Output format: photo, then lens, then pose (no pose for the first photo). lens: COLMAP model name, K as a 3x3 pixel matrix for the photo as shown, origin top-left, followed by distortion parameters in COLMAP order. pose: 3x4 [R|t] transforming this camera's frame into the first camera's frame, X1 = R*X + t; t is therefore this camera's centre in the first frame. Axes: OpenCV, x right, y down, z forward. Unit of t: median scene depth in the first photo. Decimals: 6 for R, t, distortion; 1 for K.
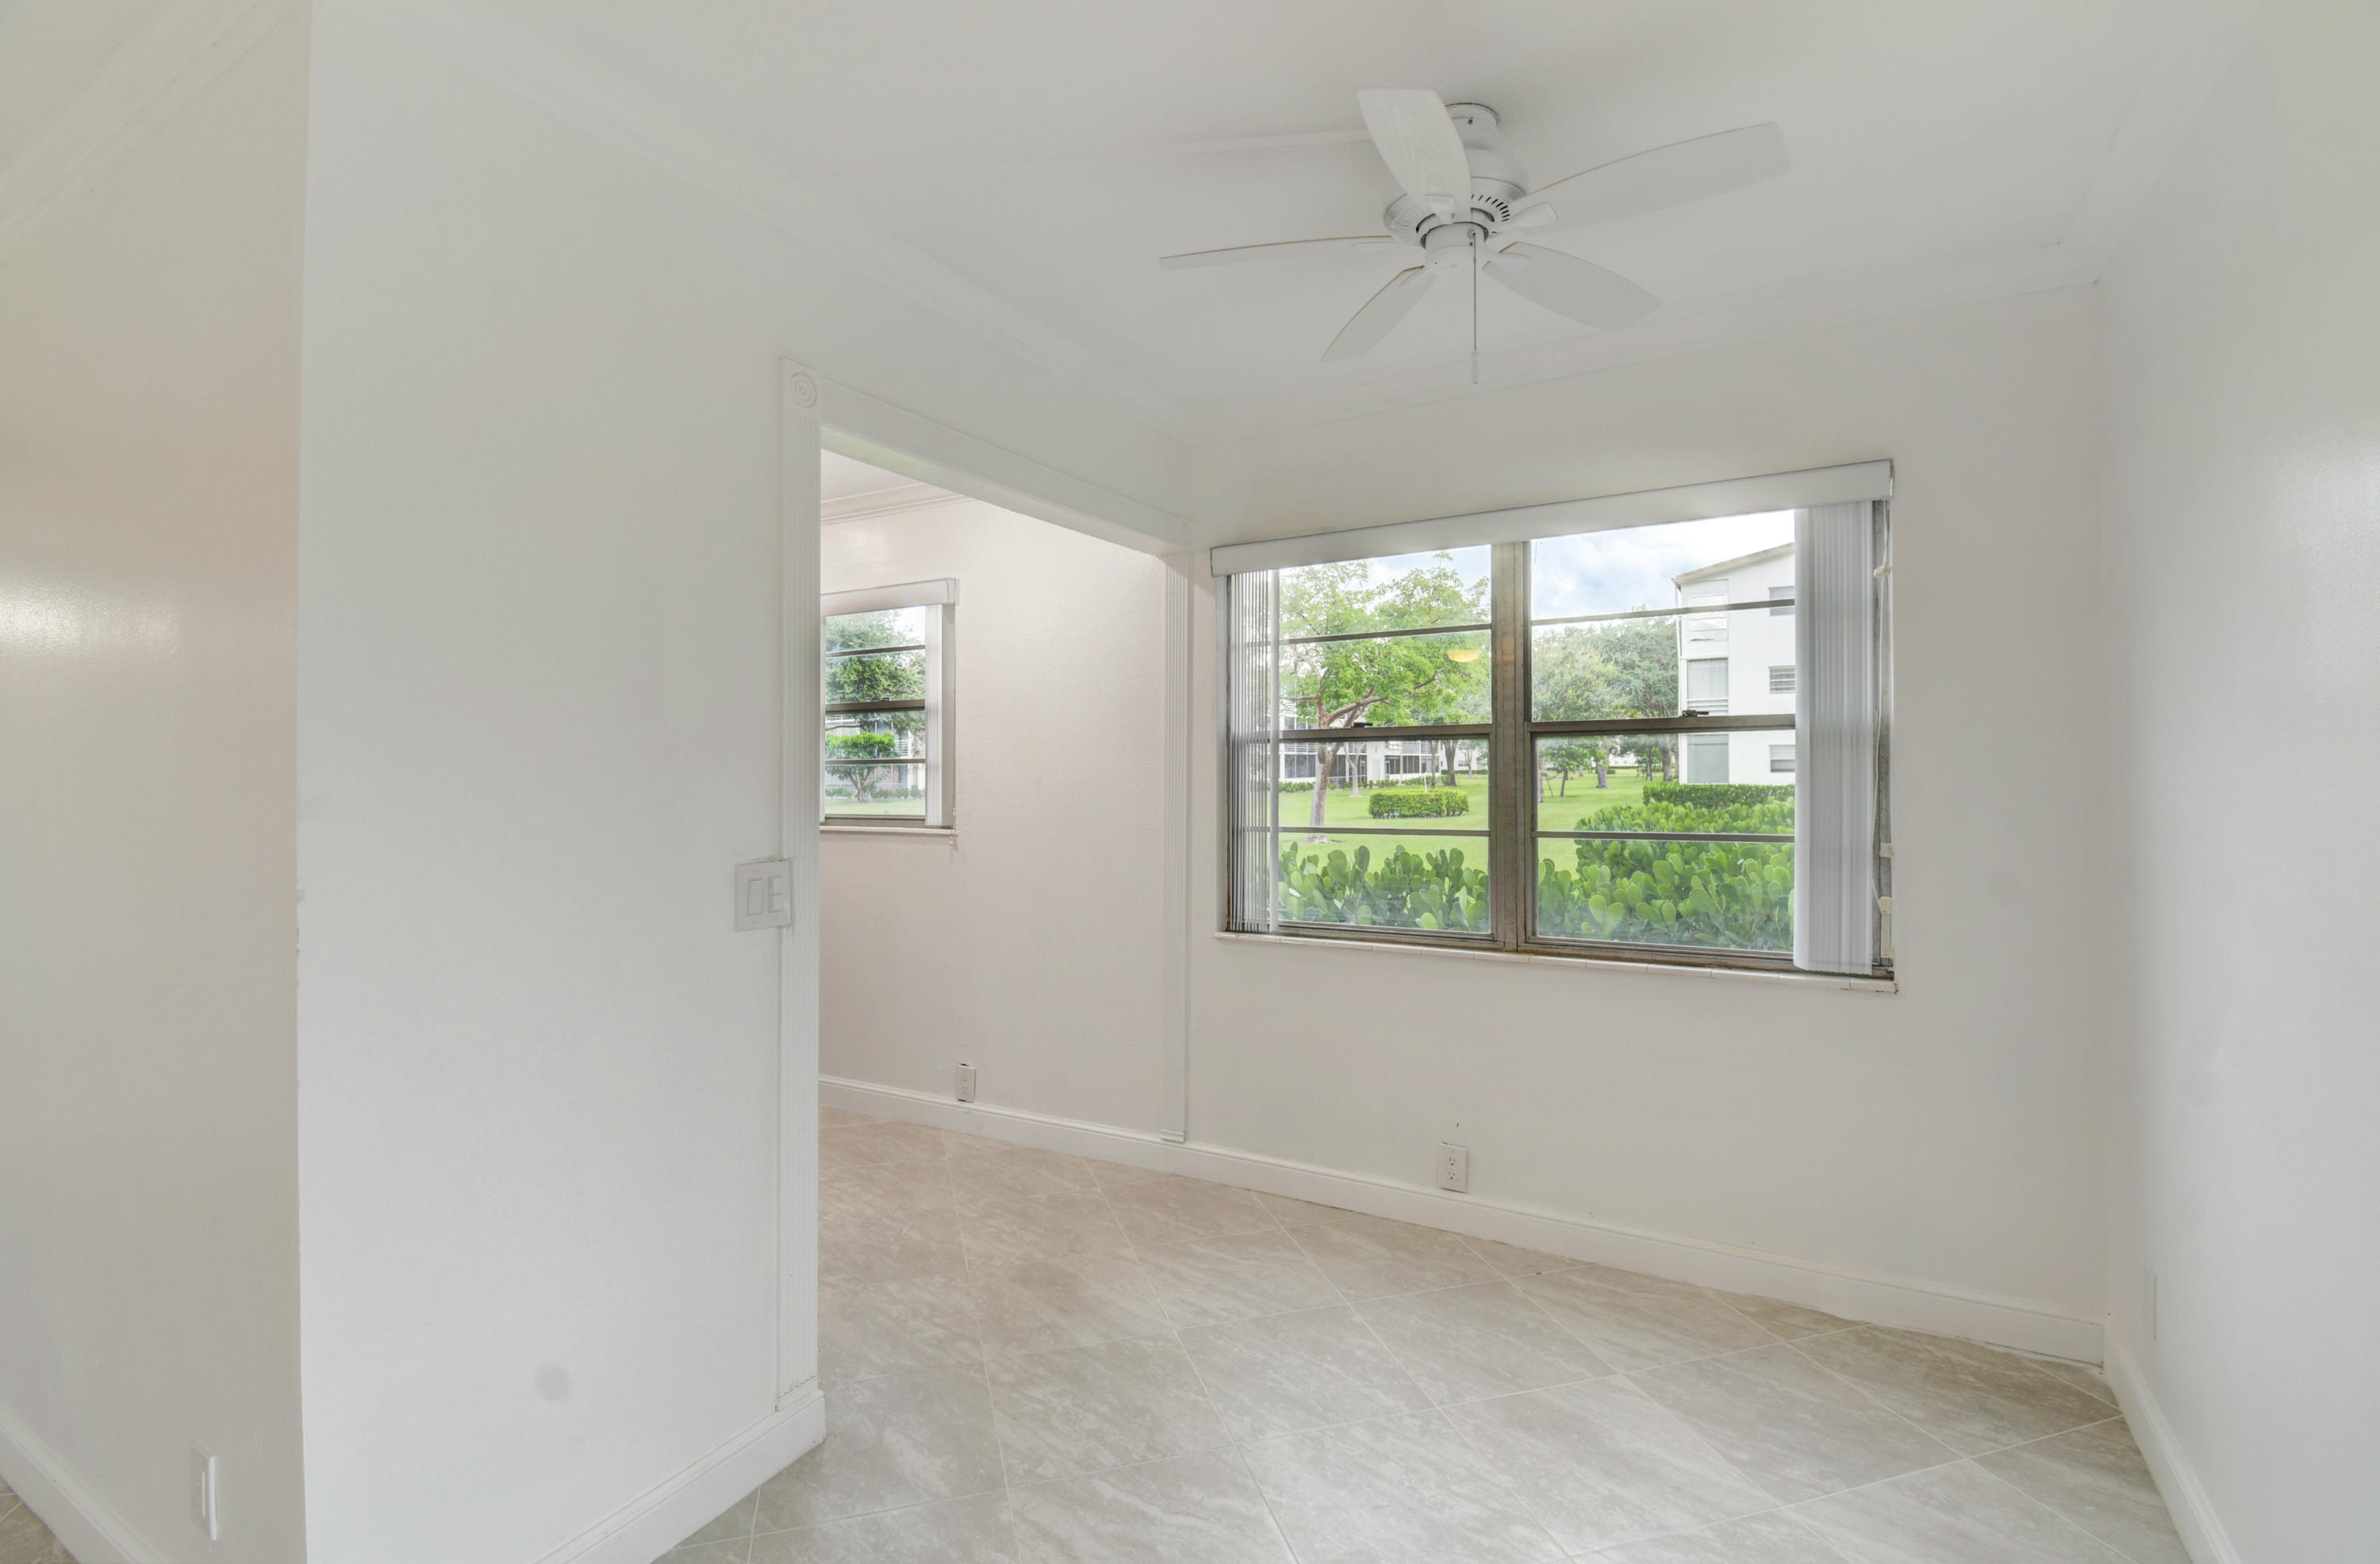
lens RADIAL K [[1099.7, 0, 1180.5], [0, 1099.7, 766.7], [0, 0, 1]] dist [0.015822, -0.026504]
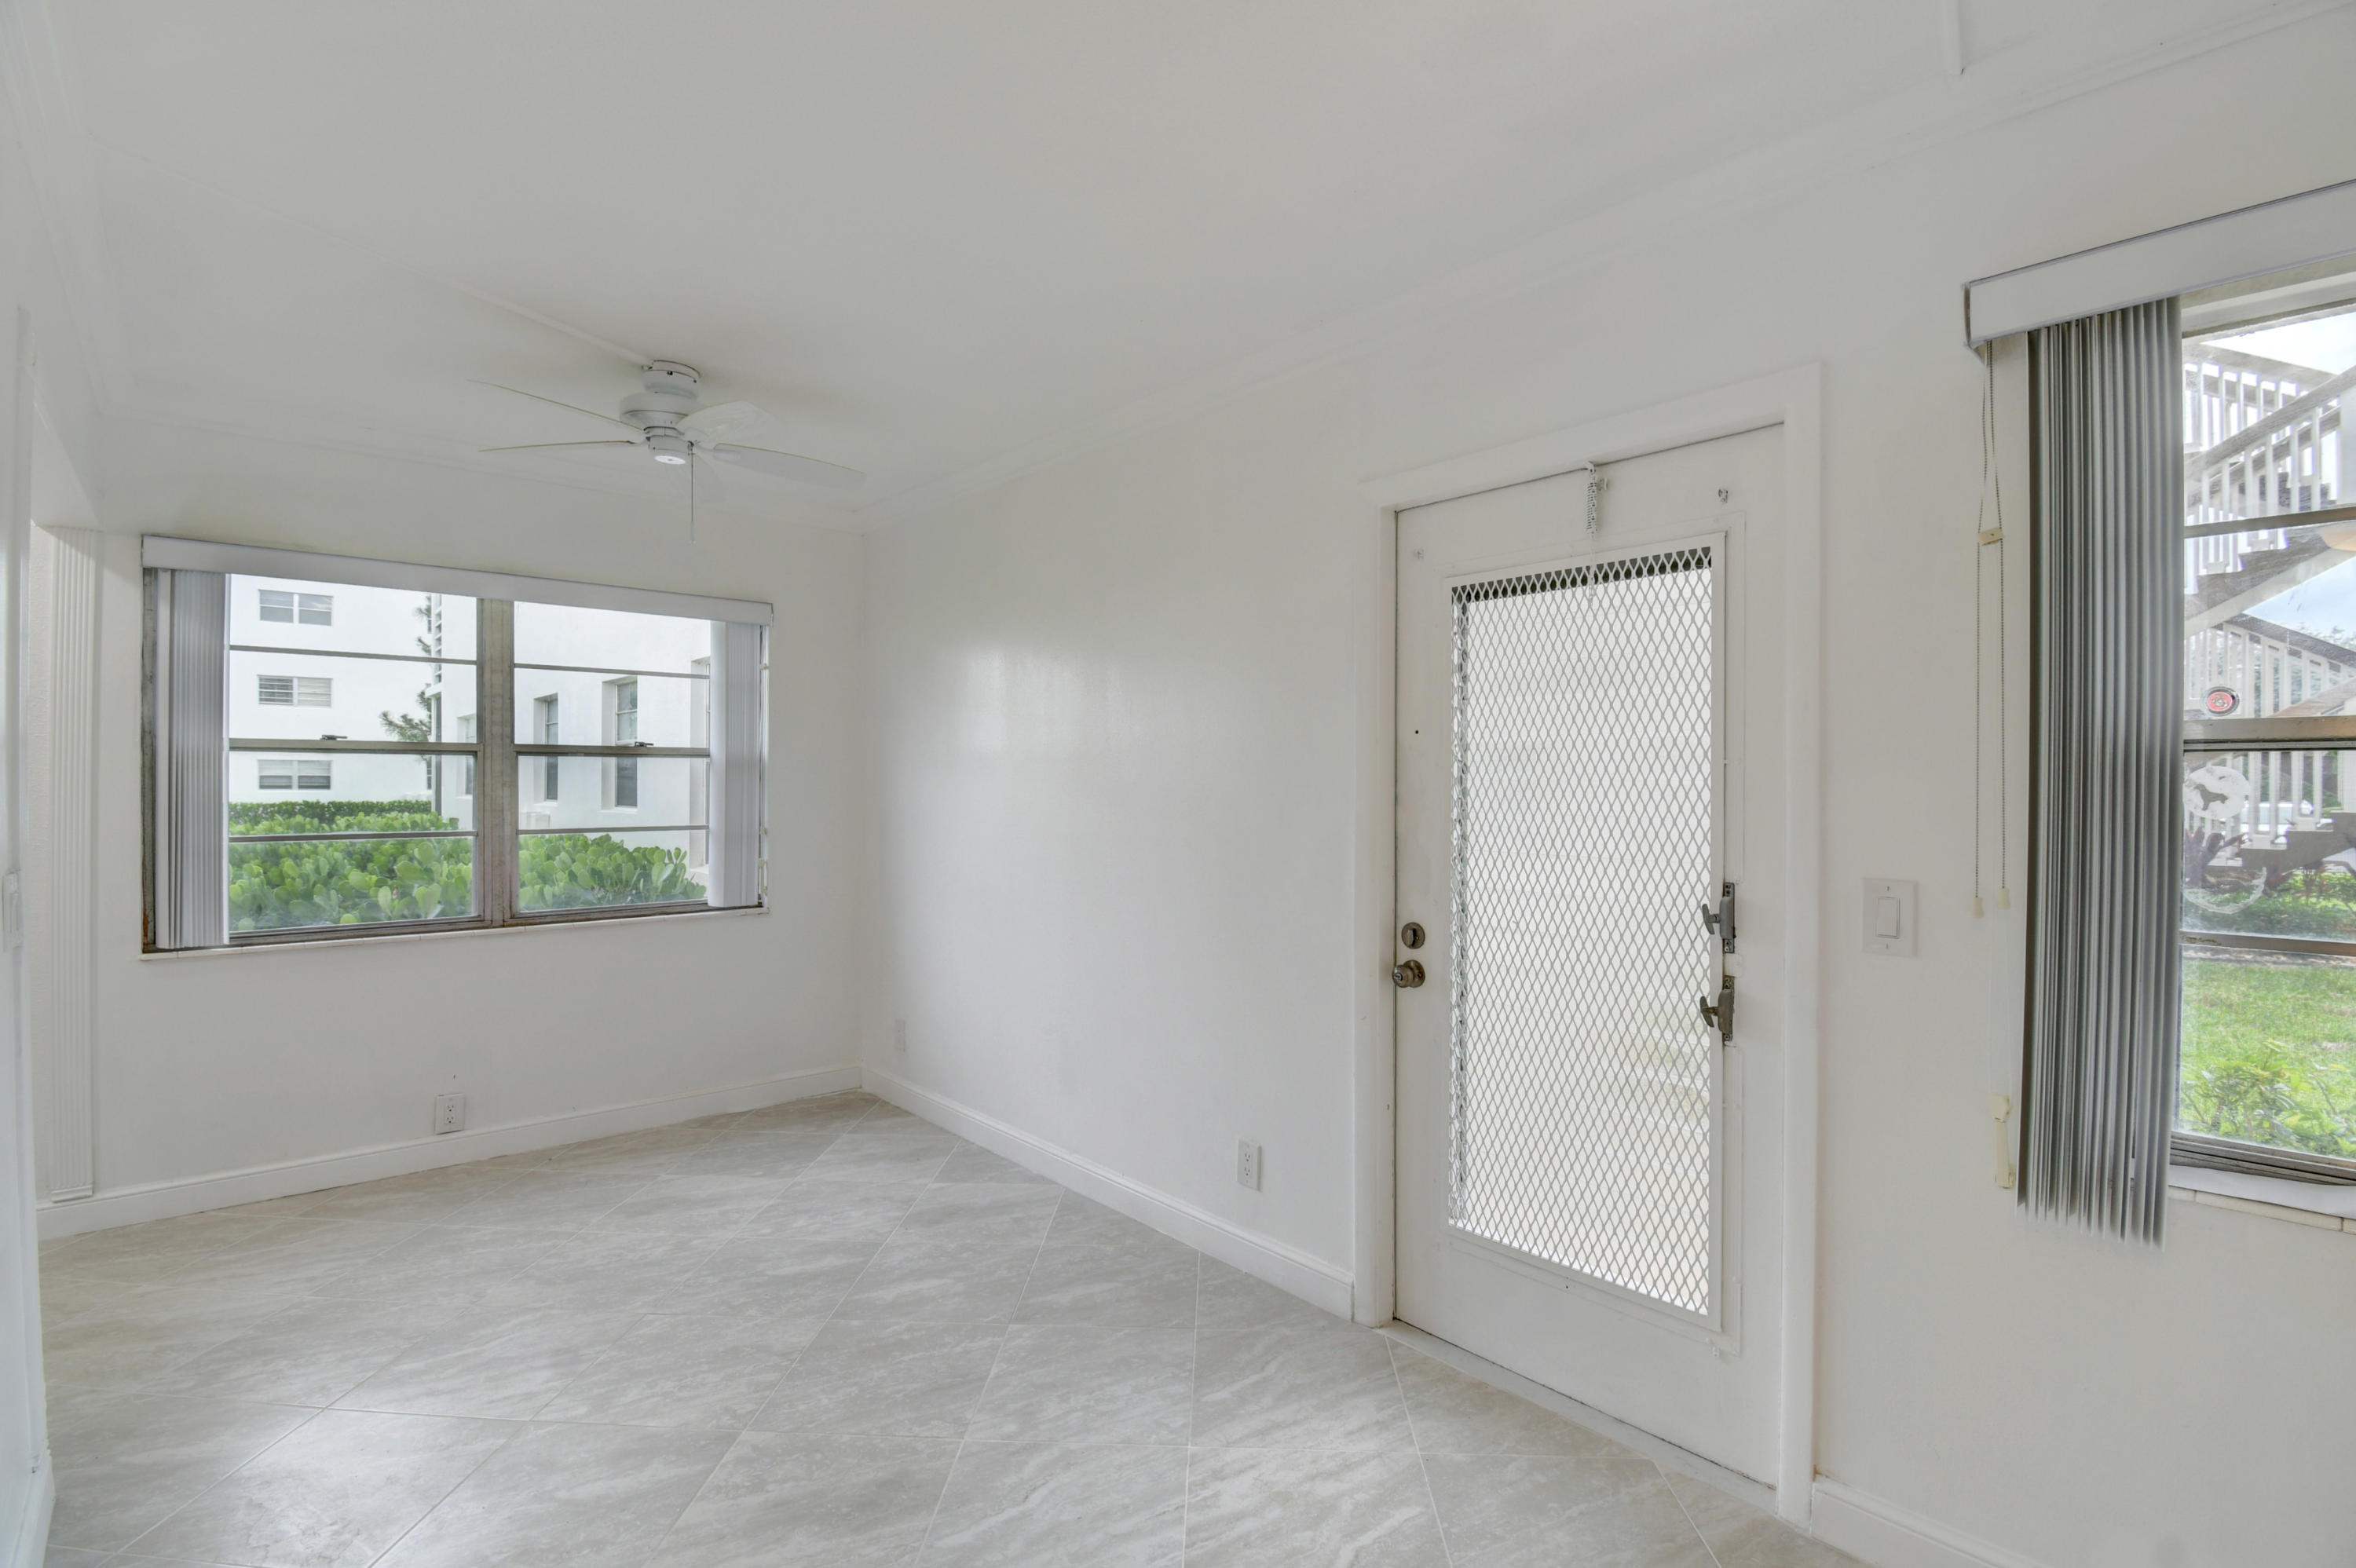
lens RADIAL K [[1062.7, 0, 1178.0], [0, 1062.7, 784.0], [0, 0, 1]] dist [0.010228, -0.021106]
pose [[0.317140, 0.008589, 0.948340, -0.609037], [-0.007508, 0.999950, -0.006546, 0.008086], [-0.948349, -0.005044, 0.317189, -0.116029]]
